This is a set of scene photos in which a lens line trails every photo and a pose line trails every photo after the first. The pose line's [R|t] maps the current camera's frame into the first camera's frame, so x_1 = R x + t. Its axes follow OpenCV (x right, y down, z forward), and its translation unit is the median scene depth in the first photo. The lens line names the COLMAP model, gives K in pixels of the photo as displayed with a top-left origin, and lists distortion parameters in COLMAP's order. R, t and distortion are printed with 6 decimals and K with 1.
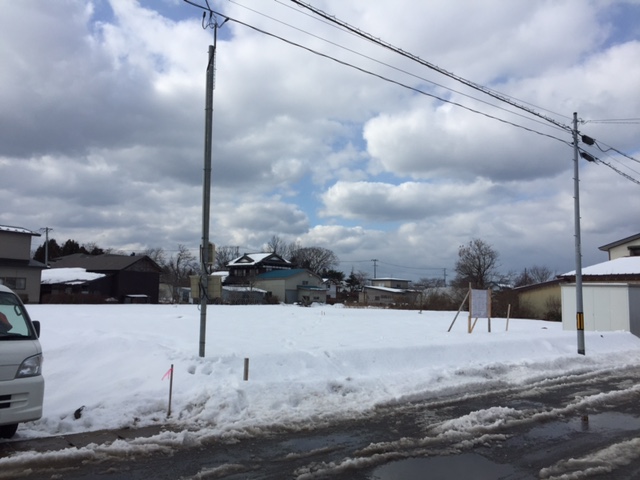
lens RADIAL K [[546.2, 0, 320.0], [0, 546.2, 240.0], [0, 0, 1]] dist [0.051360, -0.010713]
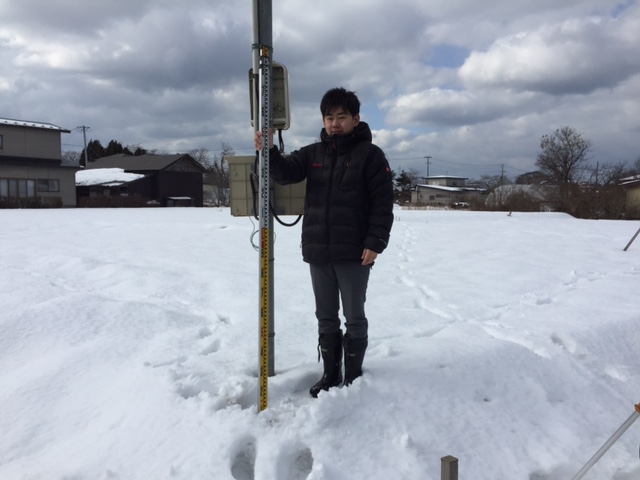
lens RADIAL K [[546.2, 0, 320.0], [0, 546.2, 240.0], [0, 0, 1]] dist [0.051360, -0.010713]
pose [[0.996639, -0.005118, -0.081763, -0.022317], [0.019873, 0.983341, 0.180681, 0.008647], [0.079477, -0.181699, 0.980137, 0.097707]]
